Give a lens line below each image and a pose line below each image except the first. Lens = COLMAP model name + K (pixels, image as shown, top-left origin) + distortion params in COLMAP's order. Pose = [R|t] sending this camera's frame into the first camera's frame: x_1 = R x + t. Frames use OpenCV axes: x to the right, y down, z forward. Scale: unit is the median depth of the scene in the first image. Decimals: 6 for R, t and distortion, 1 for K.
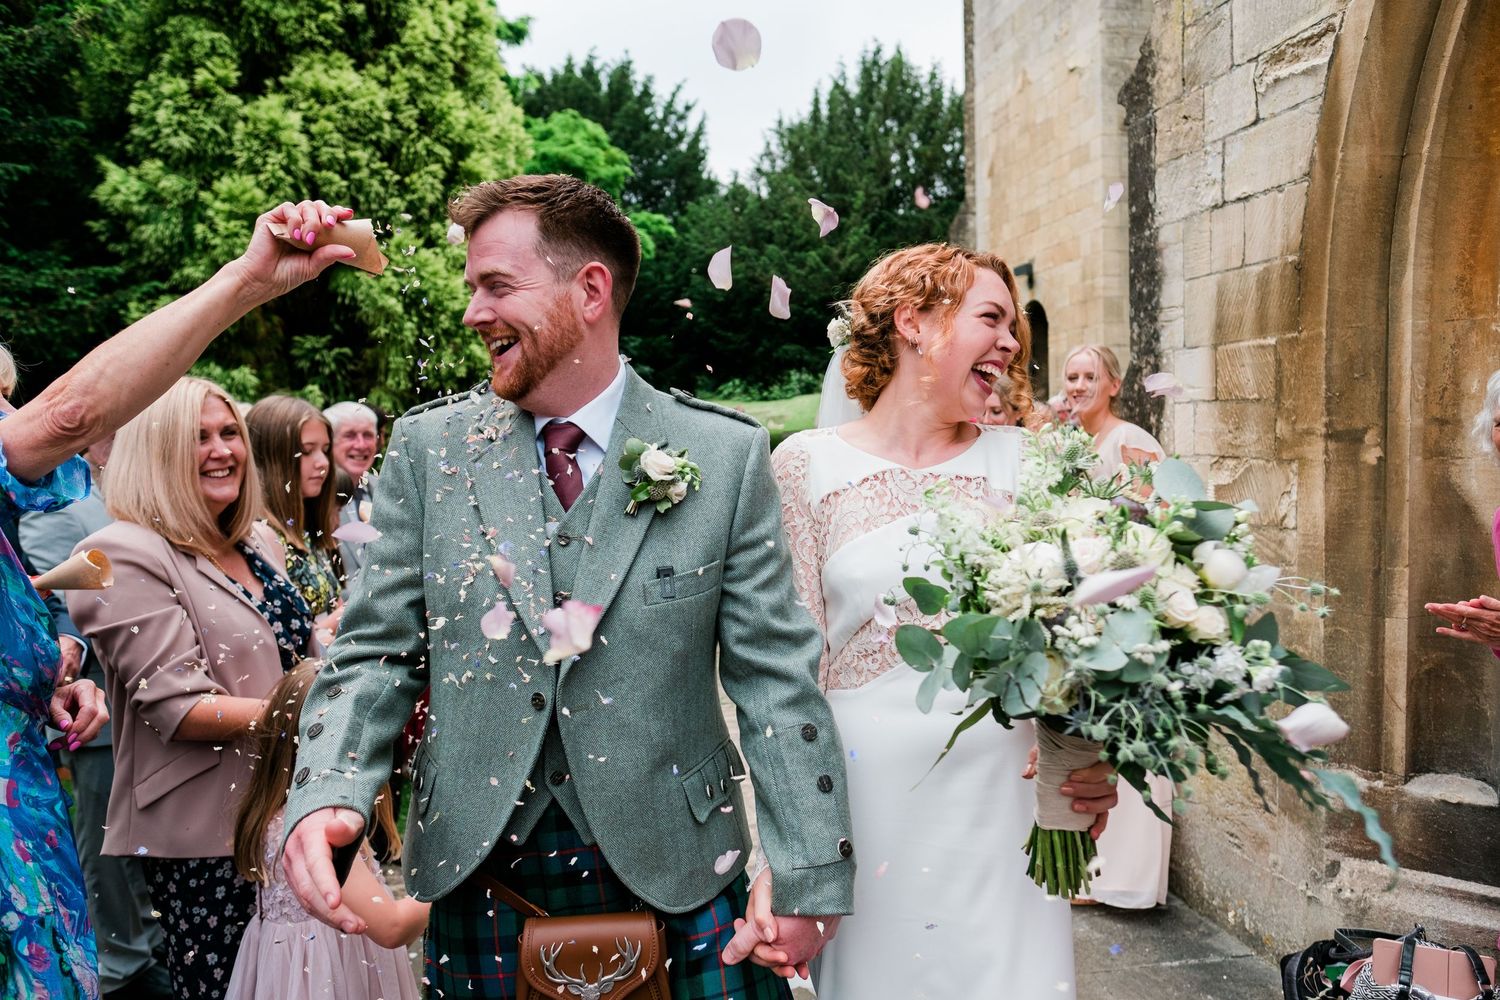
lens RADIAL K [[1078.5, 0, 752.8], [0, 1078.5, 510.3], [0, 0, 1]] dist [-0.002382, -0.006023]
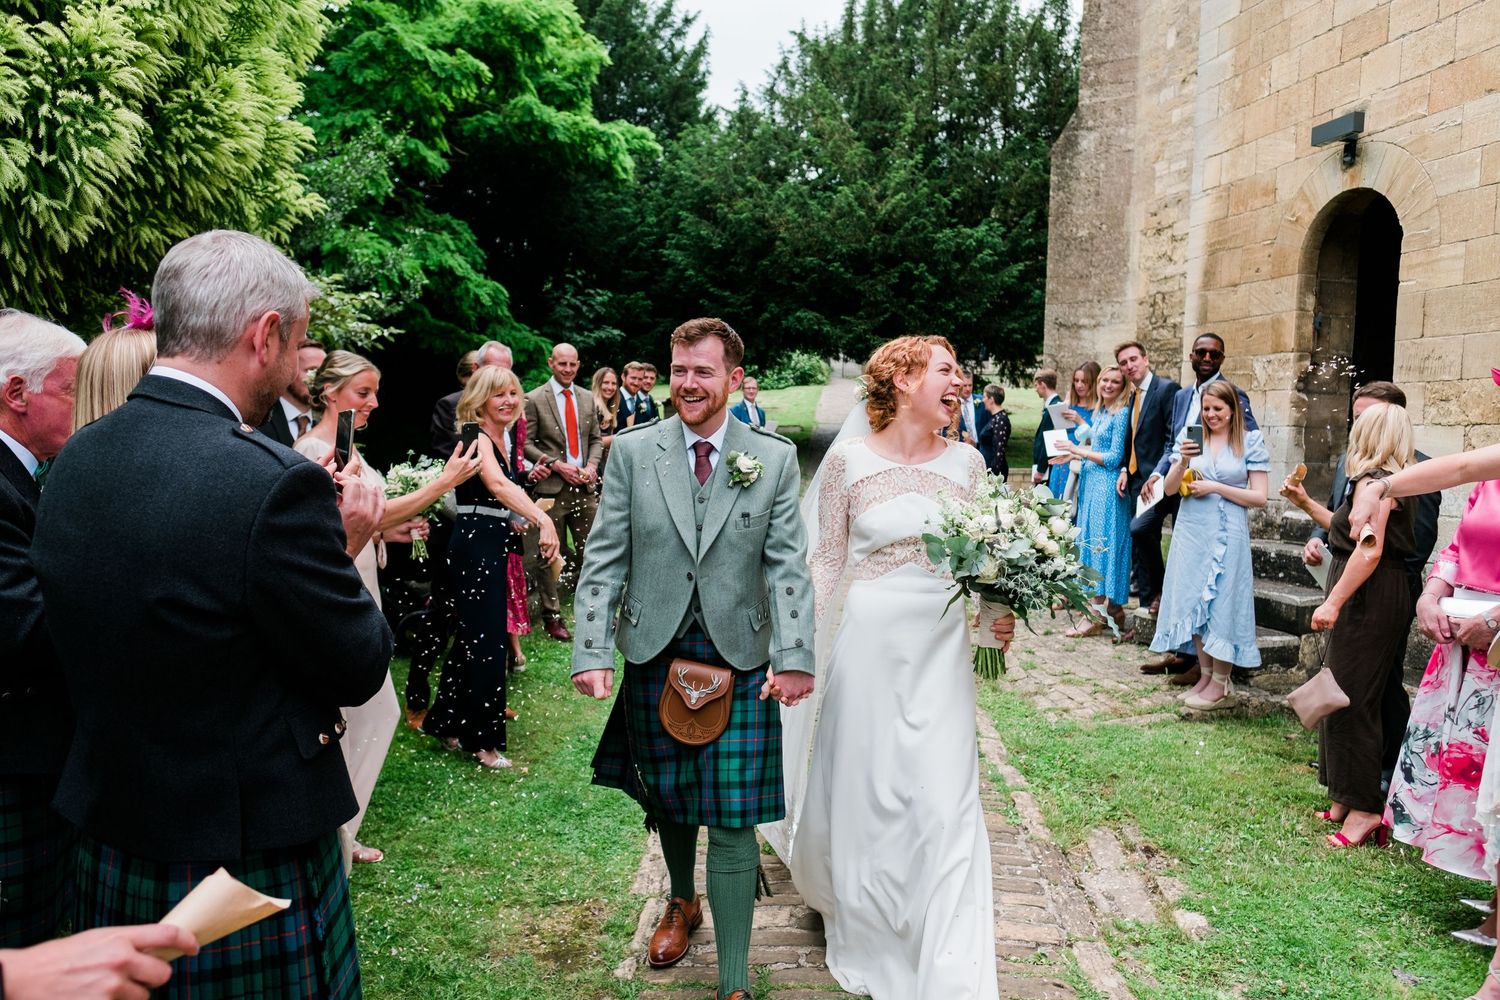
lens RADIAL K [[1078.5, 0, 755.0], [0, 1078.5, 541.5], [0, 0, 1]] dist [-0.002382, -0.006023]
pose [[0.997772, 0.058857, 0.031415, -0.045694], [-0.059834, 0.997723, 0.031110, -0.035056], [-0.029512, -0.032921, 0.999022, 0.696087]]
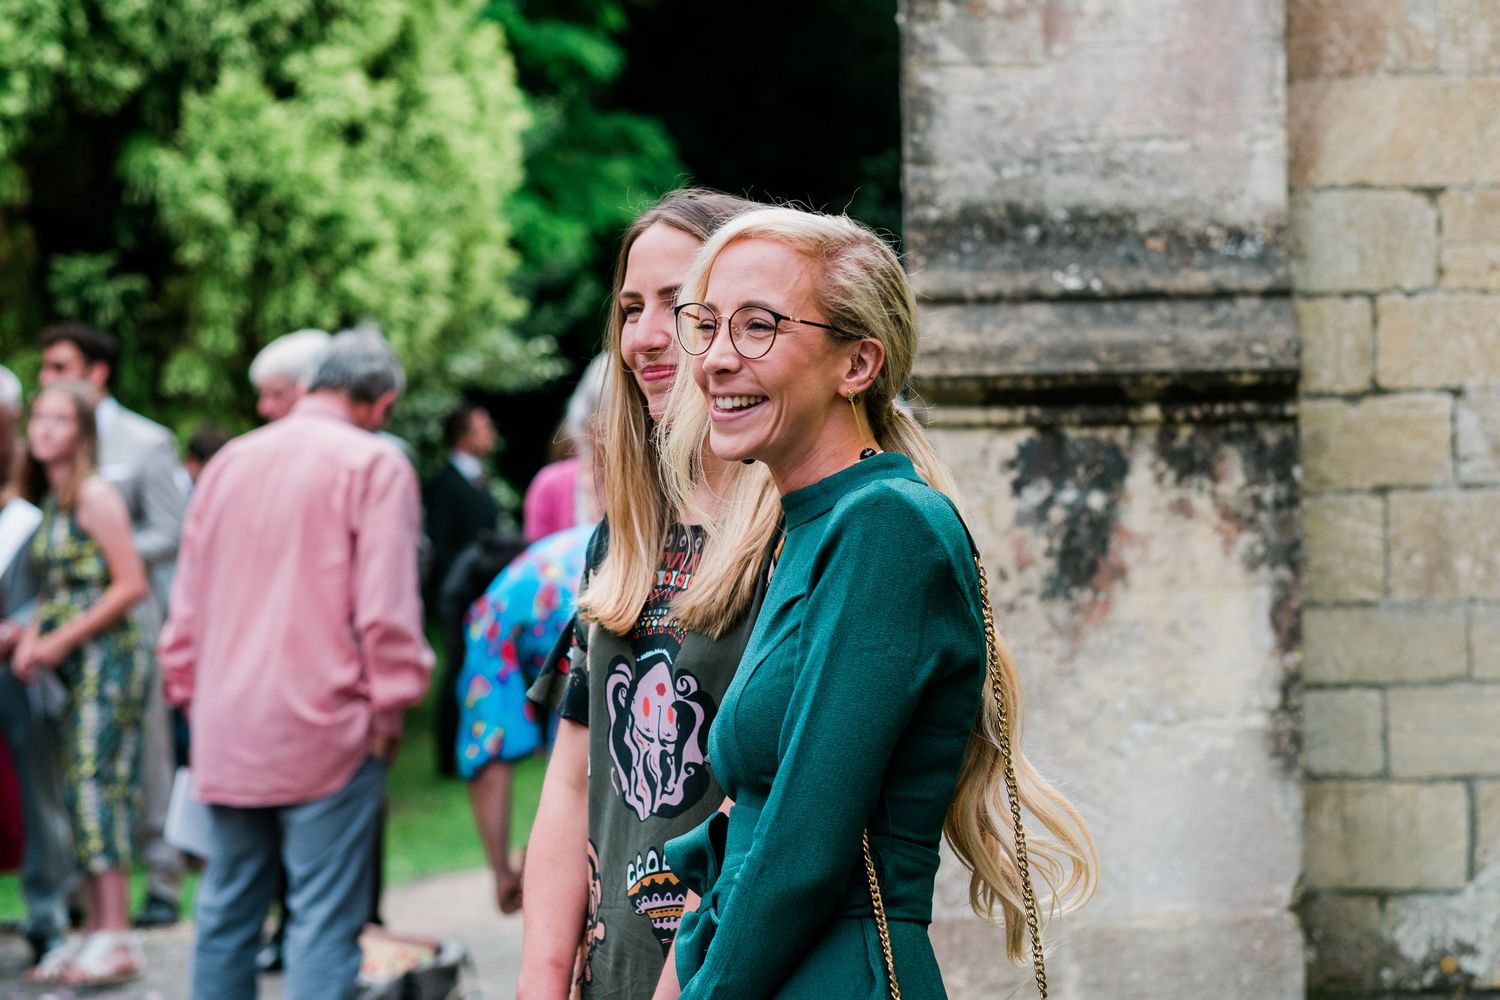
lens RADIAL K [[3728.8, 0, 752.0], [0, 3728.8, 508.7], [0, 0, 1]] dist [0.173295, 0.000000]
pose [[0.973365, 0.011036, -0.228997, 0.388871], [-0.023598, 0.998358, -0.052194, 0.066469], [0.228045, 0.056207, 0.972027, -0.836690]]
